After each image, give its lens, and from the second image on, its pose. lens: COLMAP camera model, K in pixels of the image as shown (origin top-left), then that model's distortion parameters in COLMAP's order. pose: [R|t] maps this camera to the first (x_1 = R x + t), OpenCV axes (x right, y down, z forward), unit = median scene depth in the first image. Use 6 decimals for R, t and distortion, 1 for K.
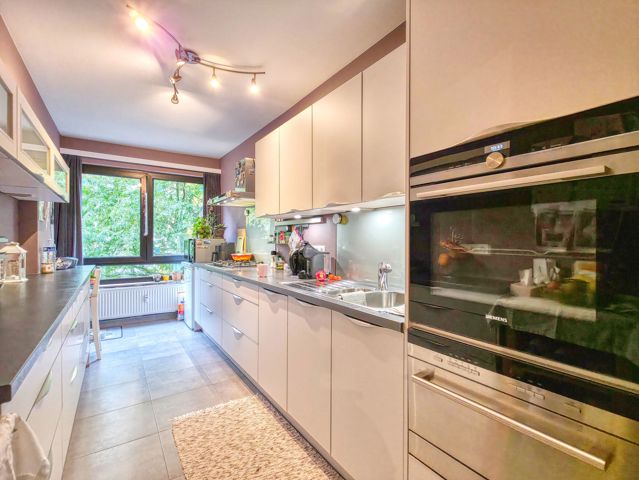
lens RADIAL K [[301.8, 0, 321.7], [0, 301.8, 241.8], [0, 0, 1]] dist [-0.001175, 0.000190]
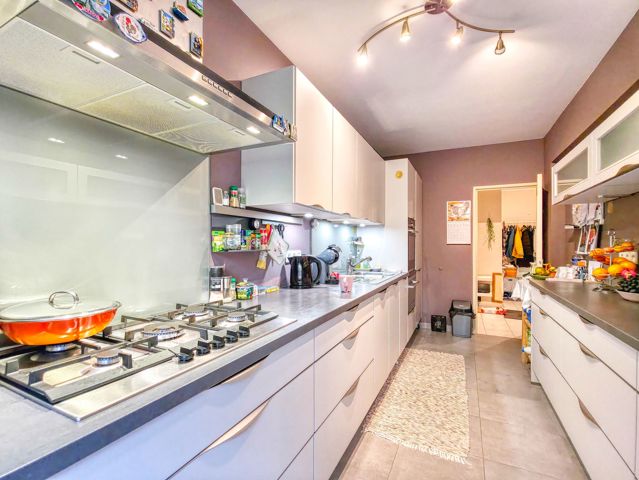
lens RADIAL K [[301.8, 0, 320.4], [0, 301.8, 242.2], [0, 0, 1]] dist [-0.001175, 0.000190]
pose [[-0.500499, 0.003636, 0.865730, -1.020741], [-0.005448, 0.999958, -0.007350, 0.001435], [-0.865720, -0.008395, -0.500458, 1.780699]]
